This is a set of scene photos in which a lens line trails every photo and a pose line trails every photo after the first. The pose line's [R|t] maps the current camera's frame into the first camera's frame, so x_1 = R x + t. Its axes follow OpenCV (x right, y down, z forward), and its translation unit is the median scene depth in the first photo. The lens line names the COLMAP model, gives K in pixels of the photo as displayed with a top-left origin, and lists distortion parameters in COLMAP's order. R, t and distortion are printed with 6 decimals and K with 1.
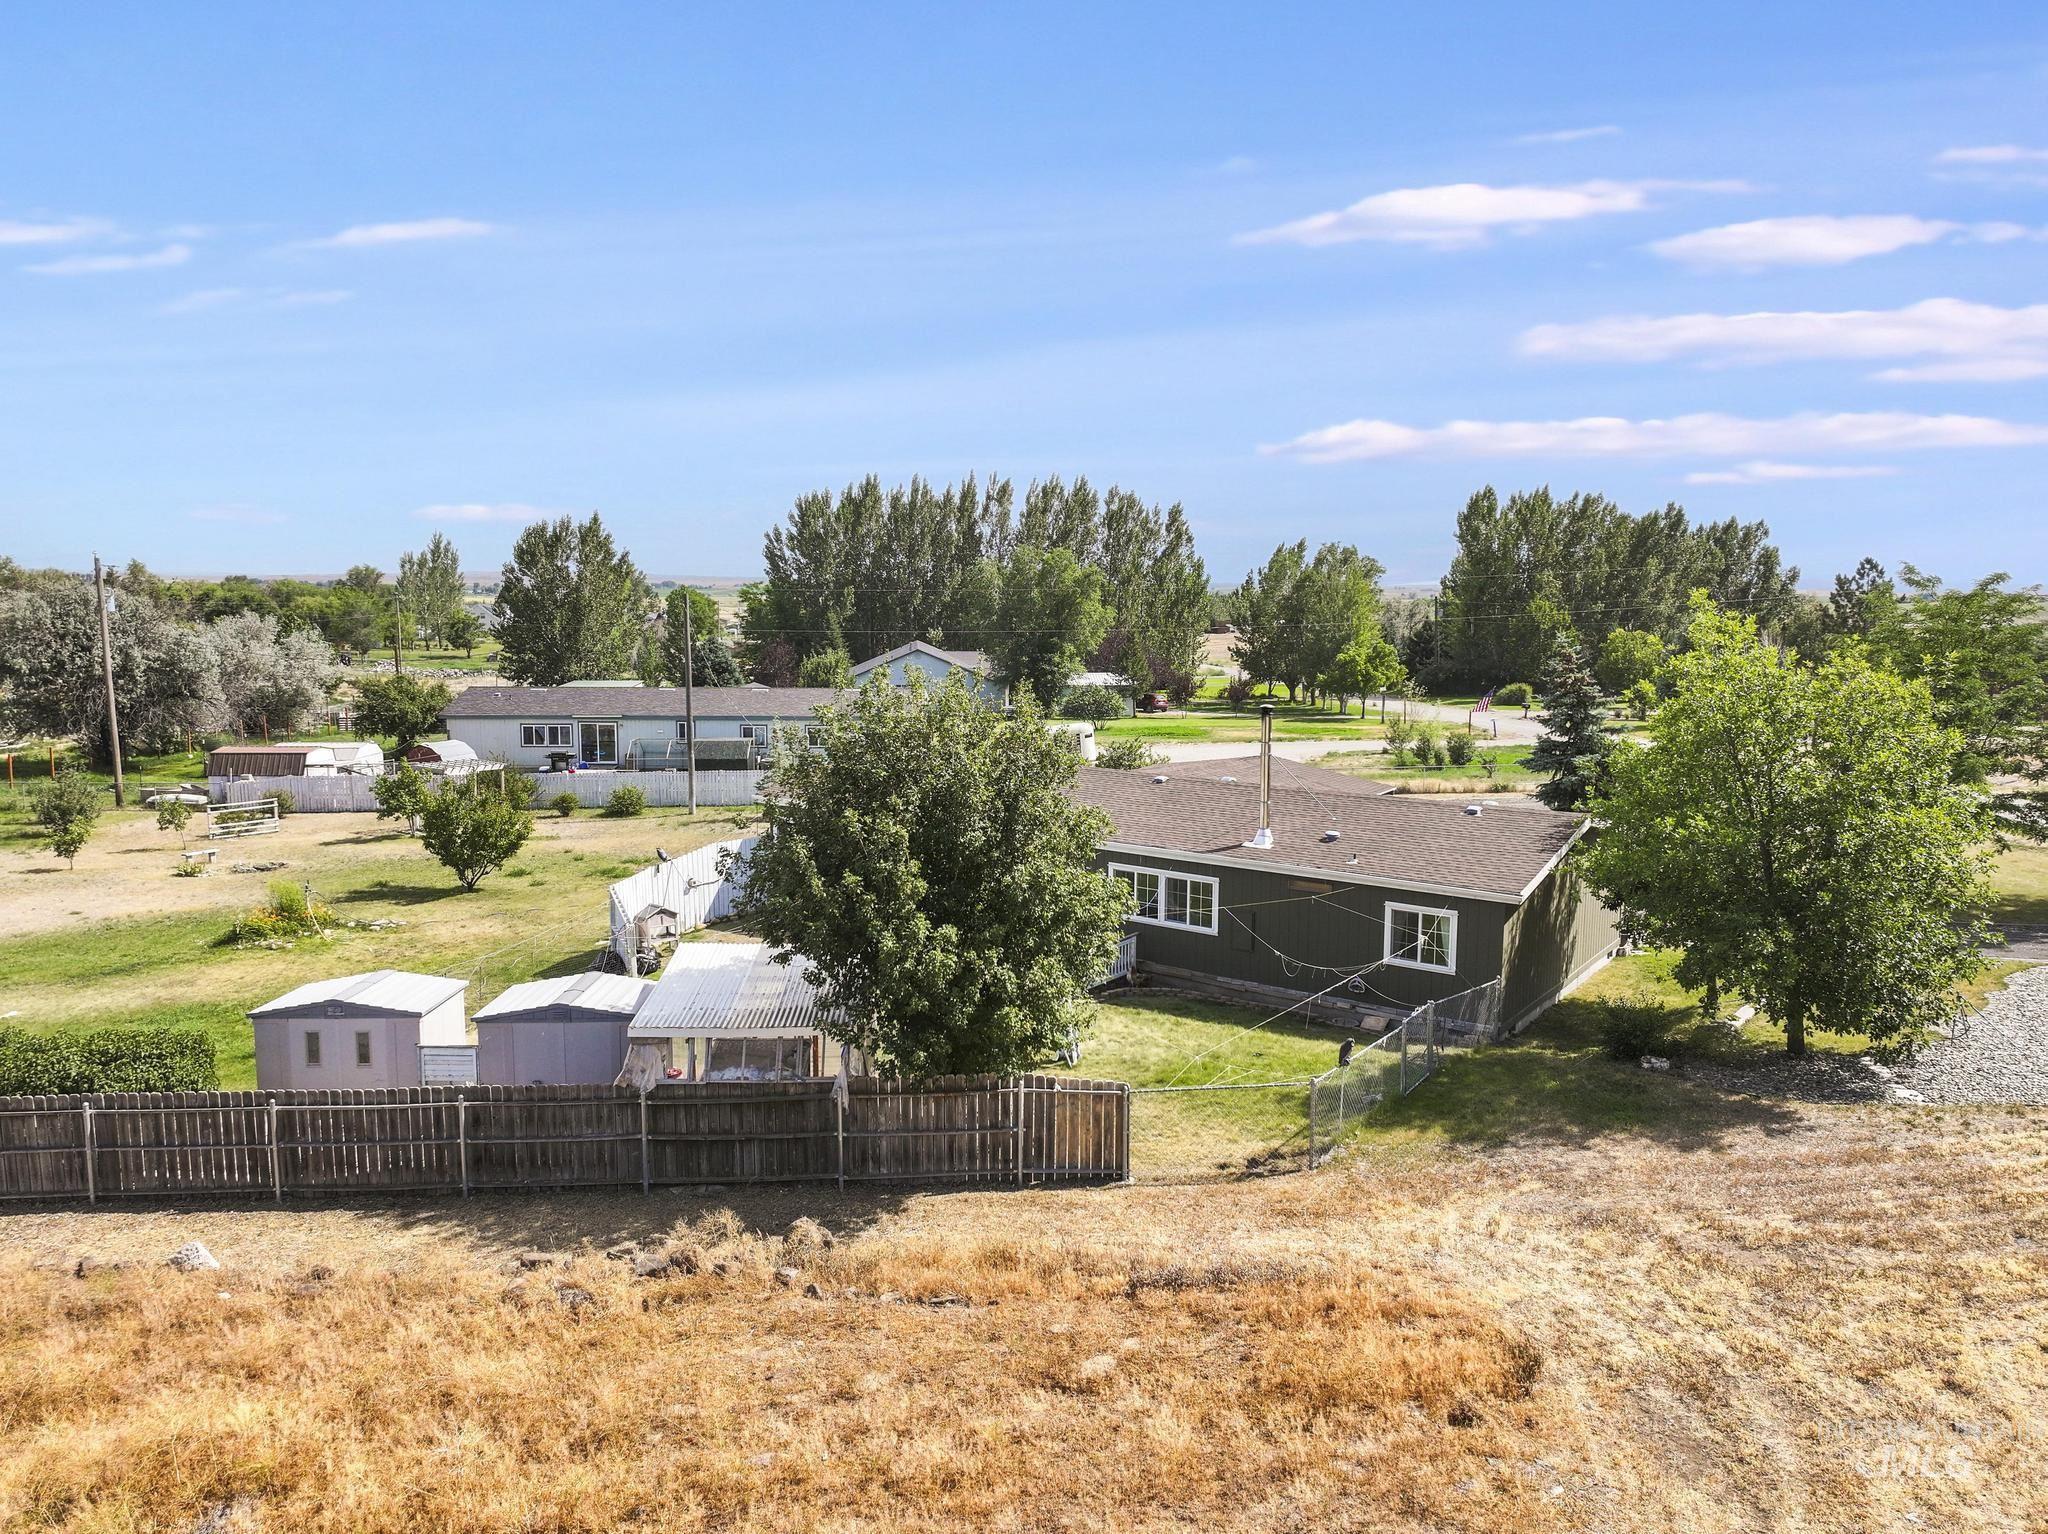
lens RADIAL K [[1456.5, 0, 1027.0], [0, 1456.5, 767.5], [0, 0, 1]] dist [0.000043, 0.004060]
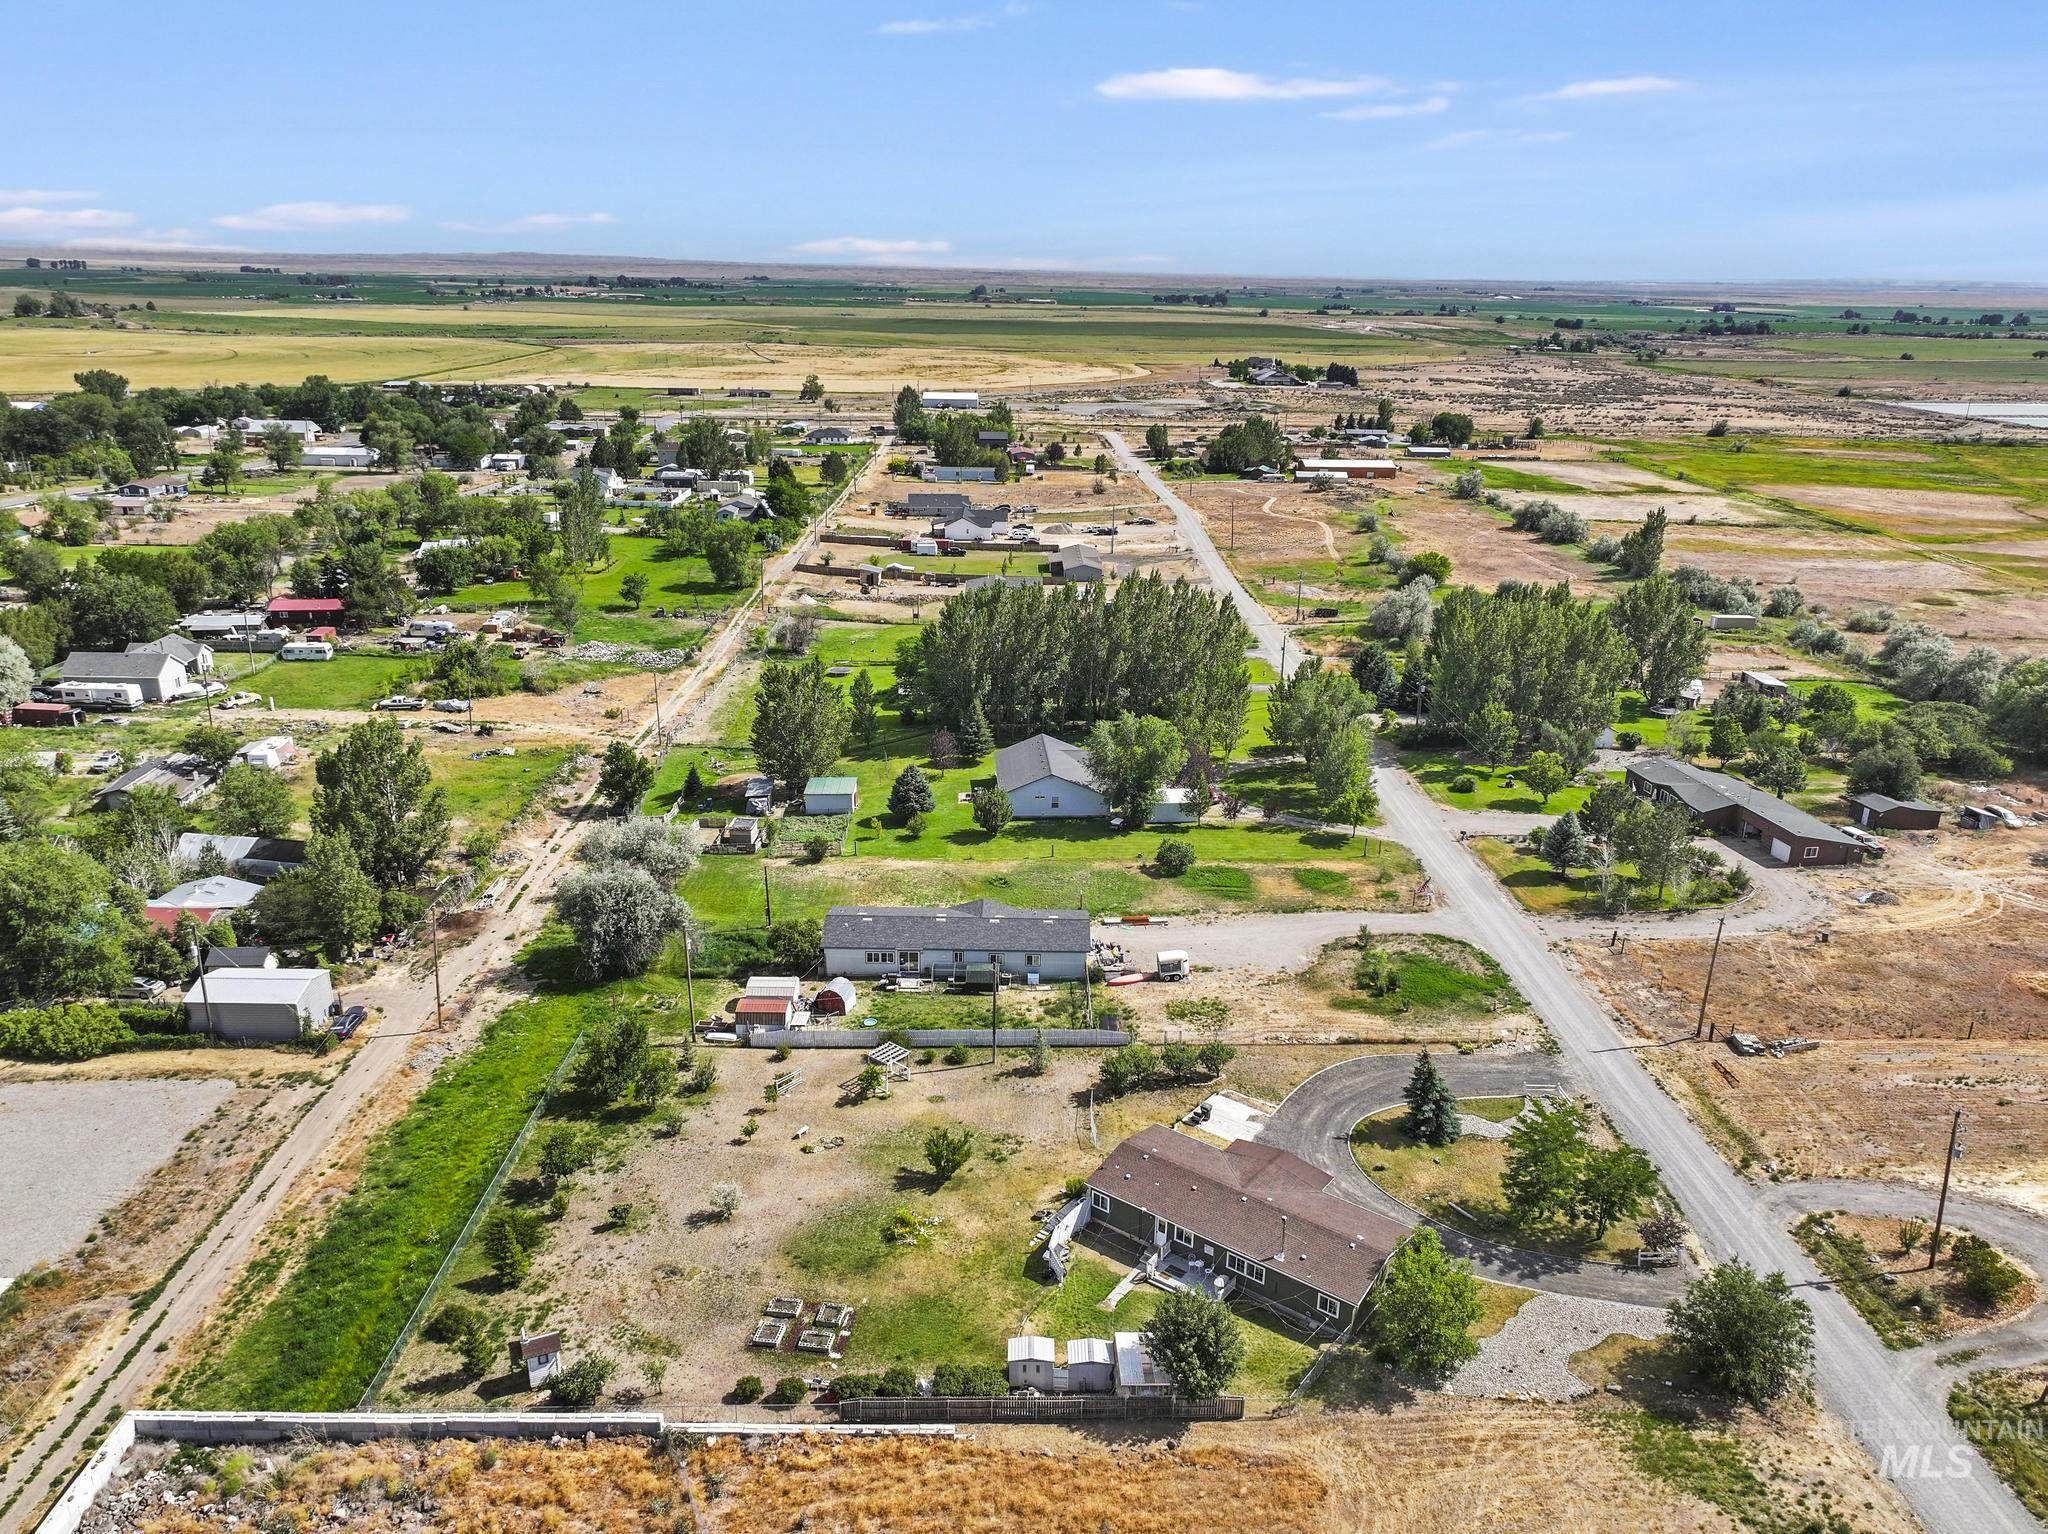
lens RADIAL K [[1456.5, 0, 1030.8], [0, 1456.5, 765.1], [0, 0, 1]] dist [0.000043, 0.004060]
pose [[0.999809, 0.017568, -0.008555, -0.525637], [-0.015602, 0.981302, 0.191841, -2.303892], [0.011766, -0.191670, 0.981389, -2.680406]]
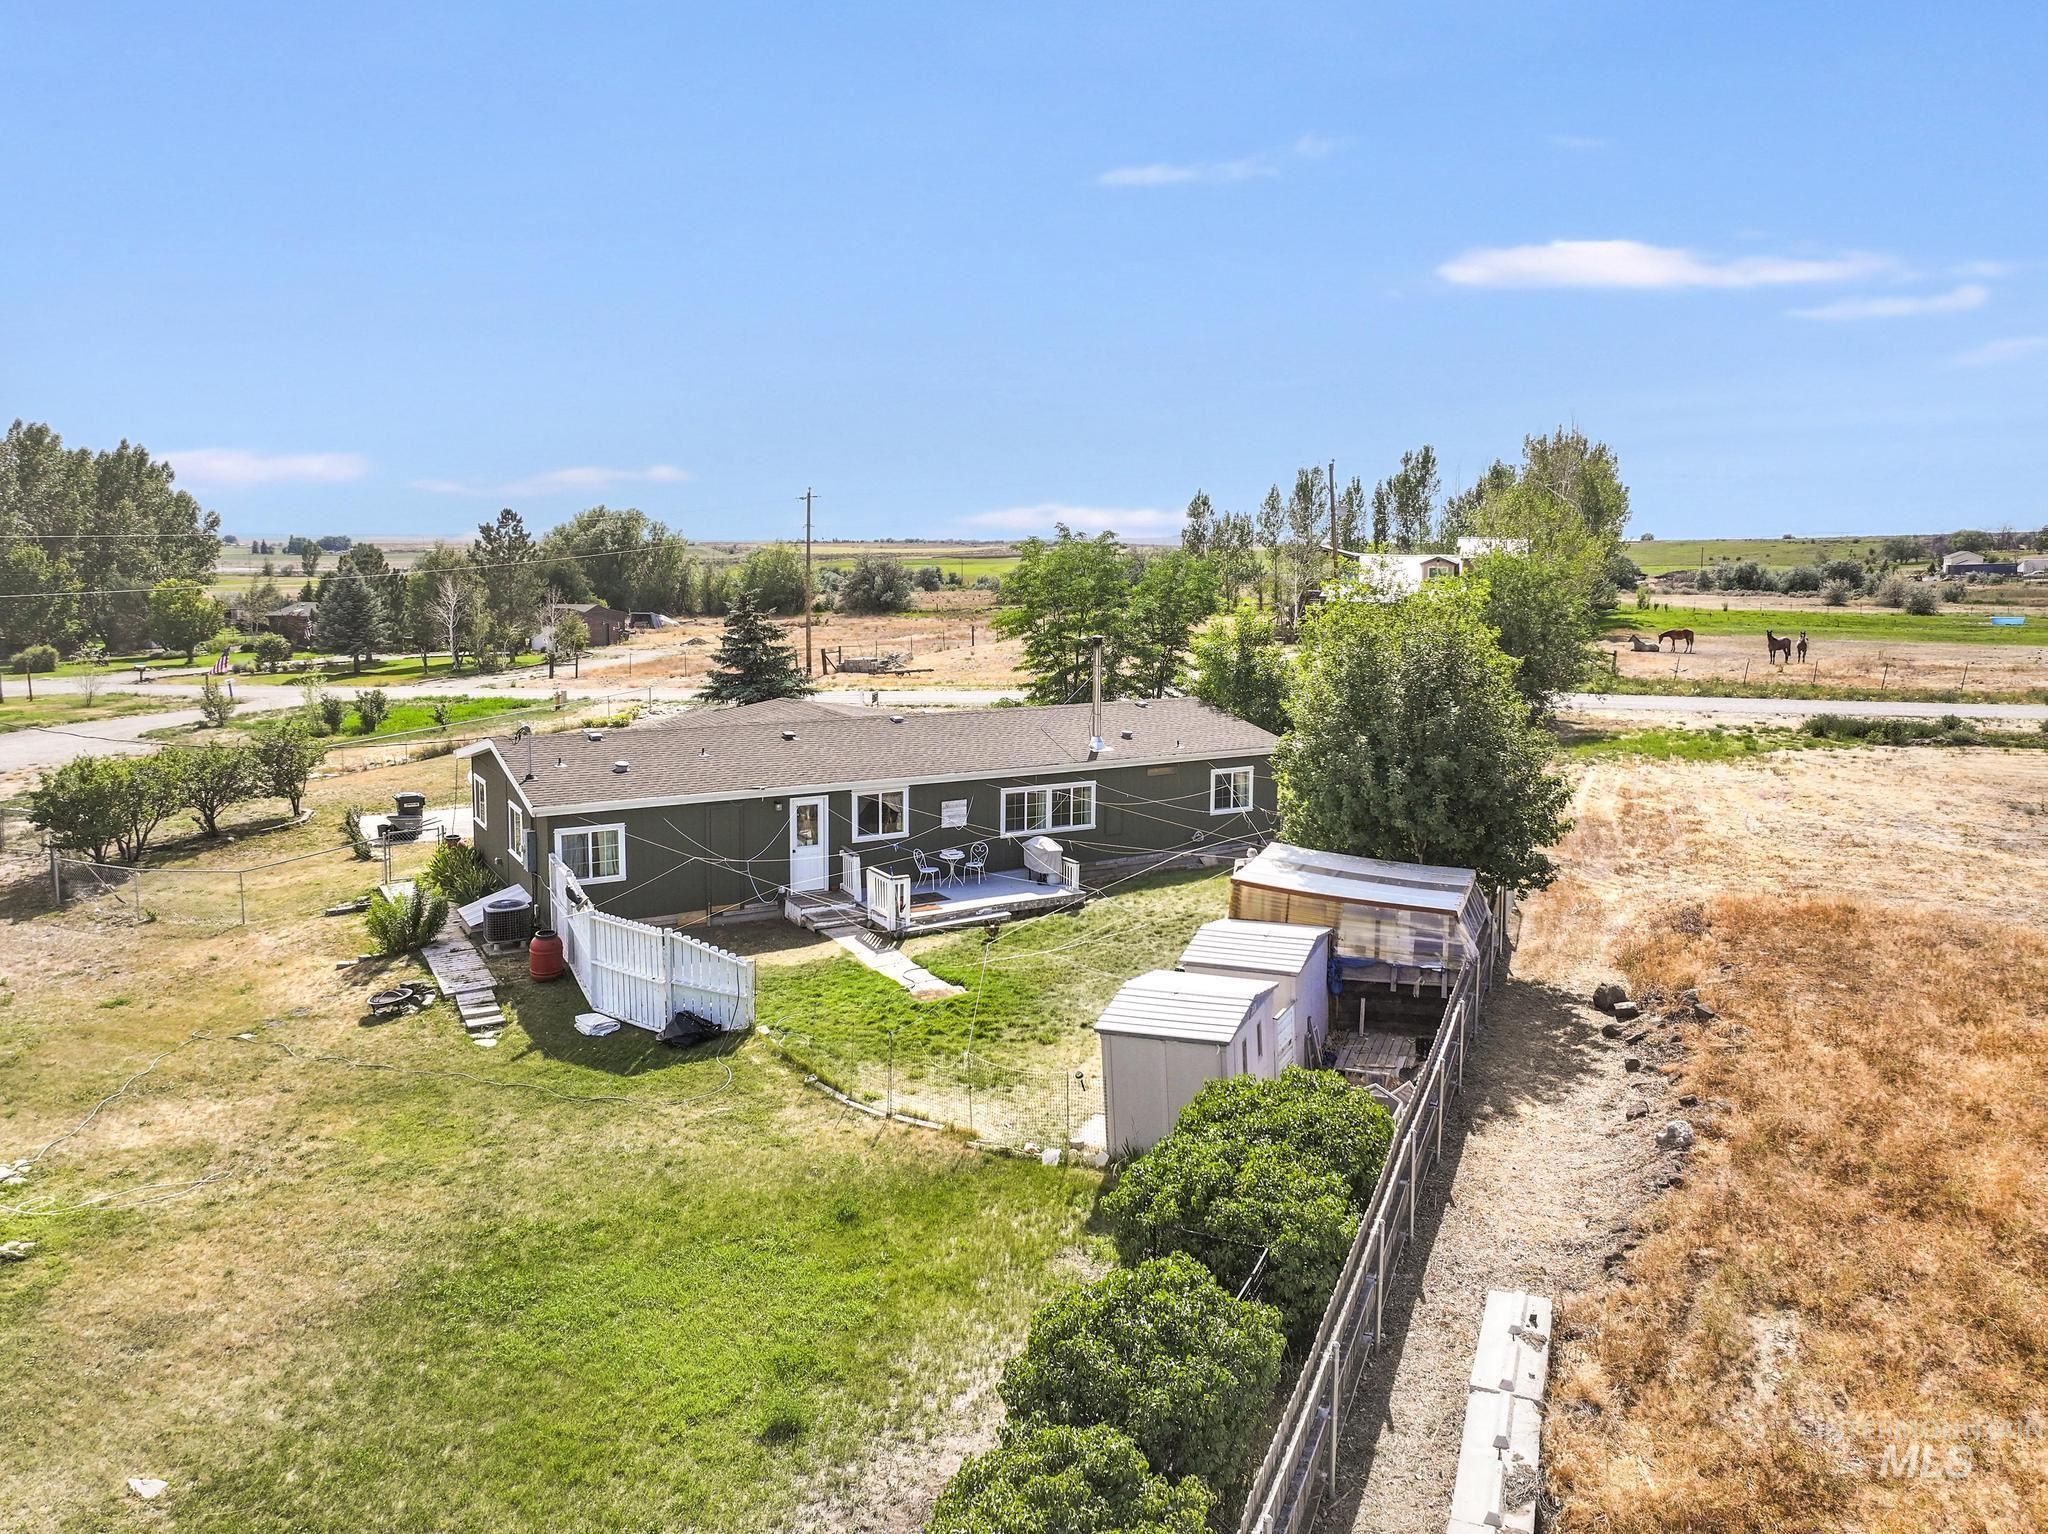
lens RADIAL K [[1456.5, 0, 1032.6], [0, 1456.5, 759.8], [0, 0, 1]] dist [0.000043, 0.004060]
pose [[0.395133, -0.147944, 0.906632, -1.456425], [0.129558, 0.986056, 0.104439, -0.168503], [-0.909442, 0.076194, 0.408791, 0.728371]]
